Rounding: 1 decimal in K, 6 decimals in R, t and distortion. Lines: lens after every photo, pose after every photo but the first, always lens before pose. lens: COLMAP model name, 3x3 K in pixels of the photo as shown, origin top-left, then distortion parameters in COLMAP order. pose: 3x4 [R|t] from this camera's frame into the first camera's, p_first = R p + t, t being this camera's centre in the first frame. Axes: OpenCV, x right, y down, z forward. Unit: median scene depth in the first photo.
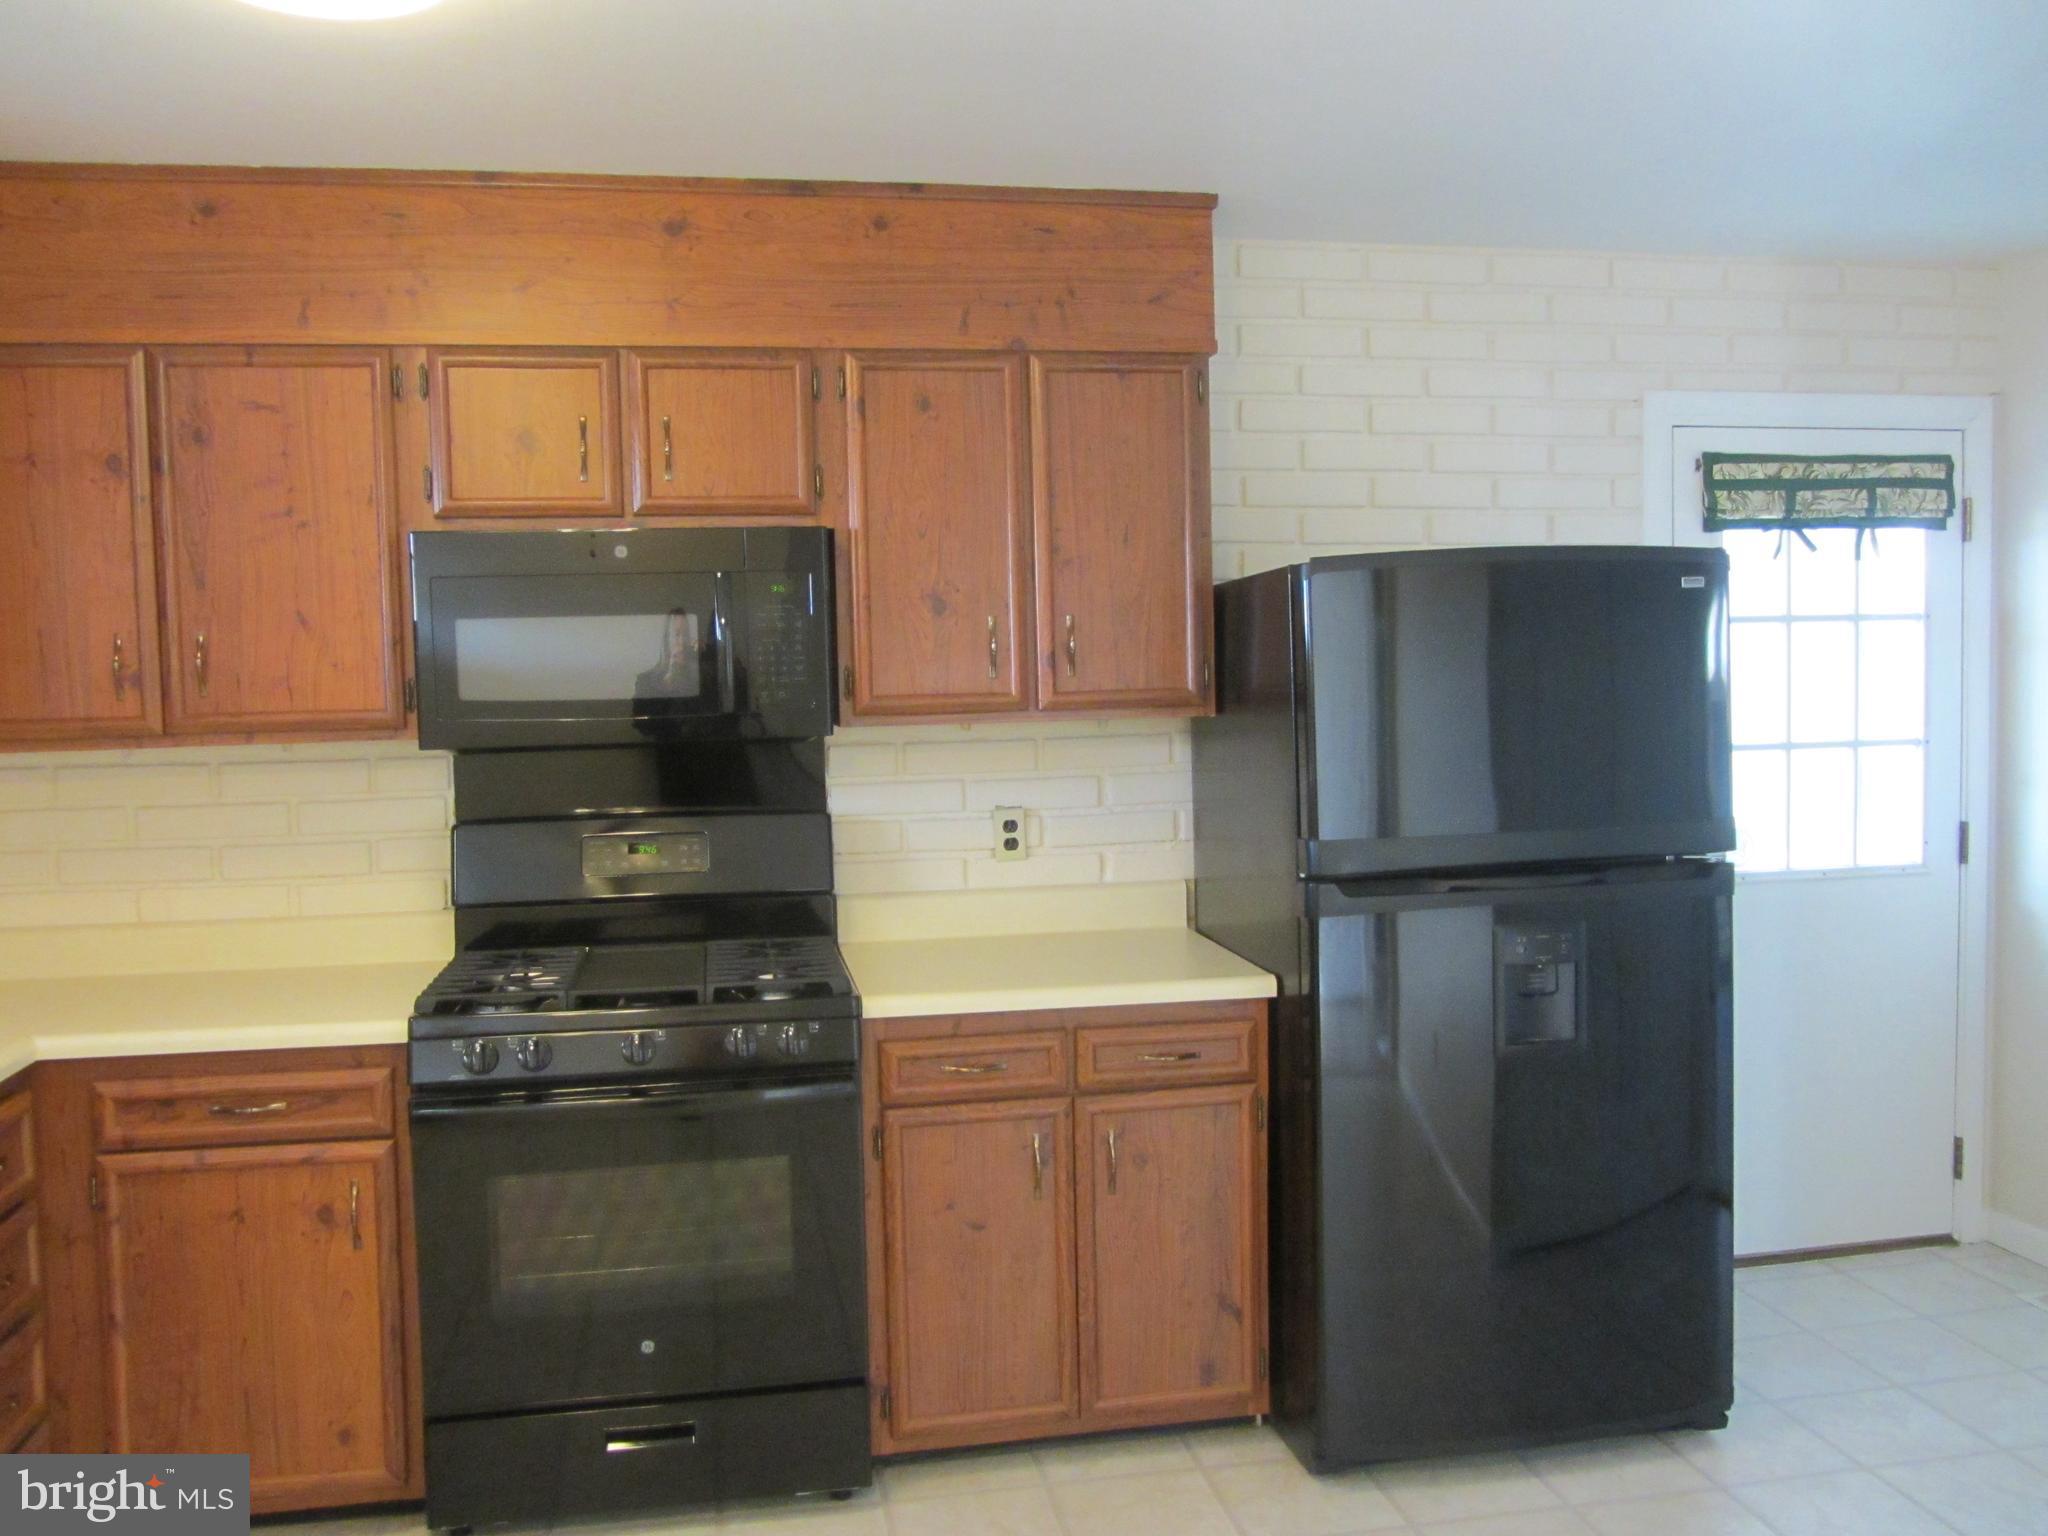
lens RADIAL K [[1719.7, 0, 1015.6], [0, 1719.7, 763.7], [0, 0, 1]] dist [-0.027965, 0.024526]
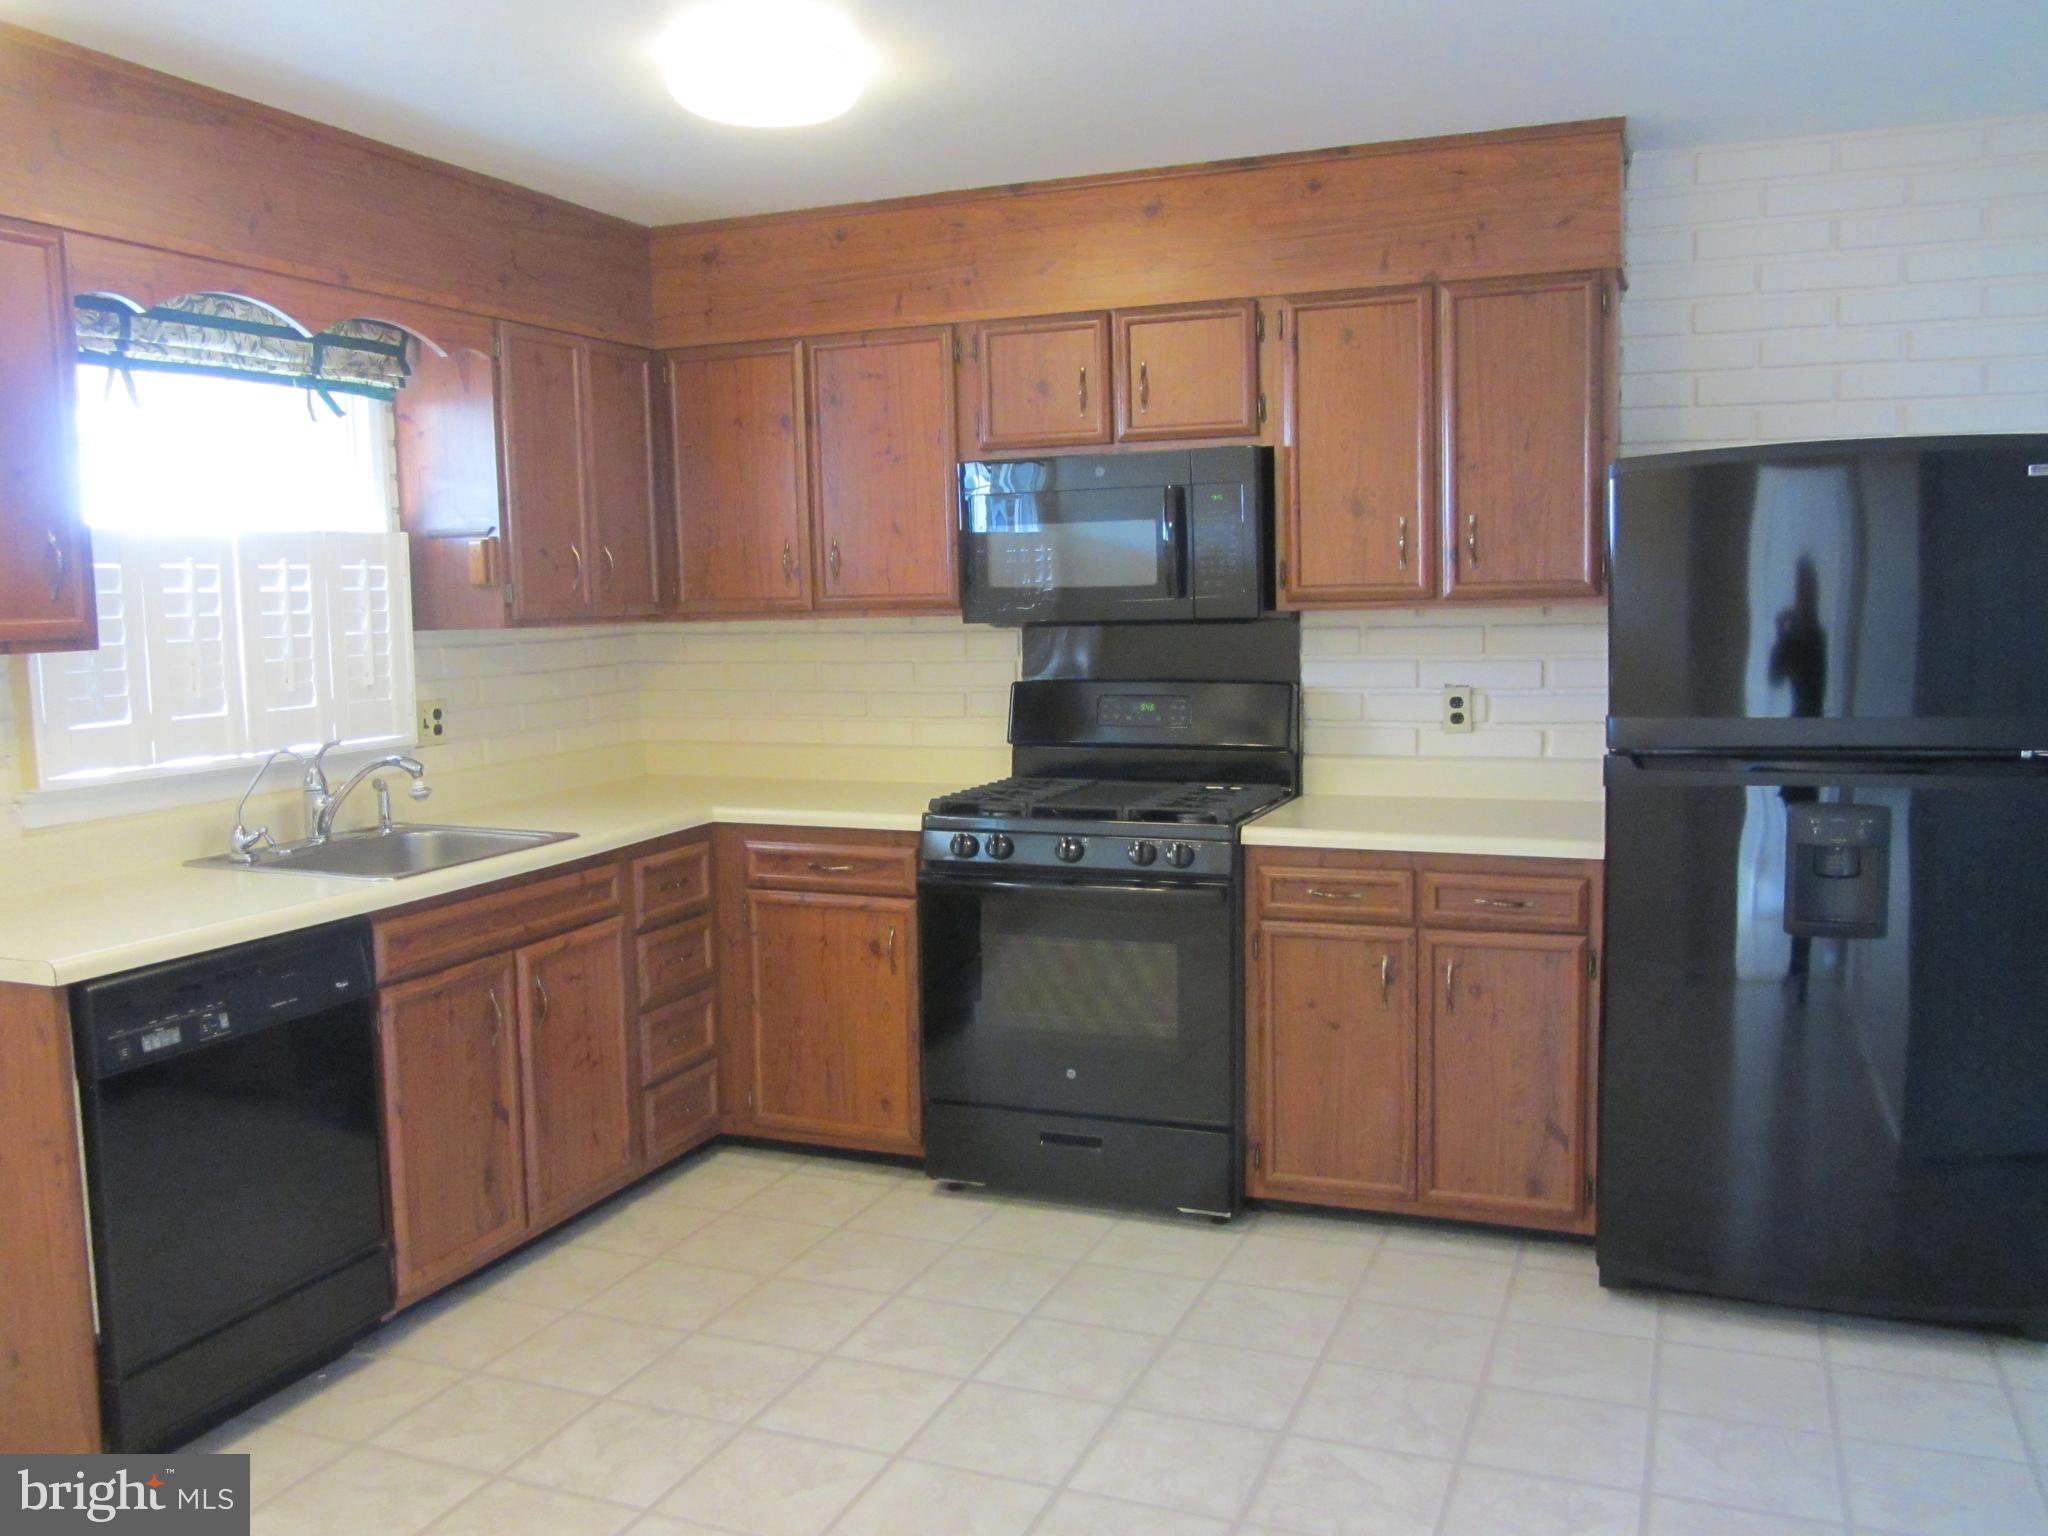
lens RADIAL K [[1719.7, 0, 1019.5], [0, 1719.7, 765.6], [0, 0, 1]] dist [-0.027965, 0.024526]
pose [[0.843804, 0.058643, -0.533438, 0.416861], [-0.028694, 0.997520, 0.064273, 0.015390], [0.535884, -0.038927, 0.843394, -0.127648]]
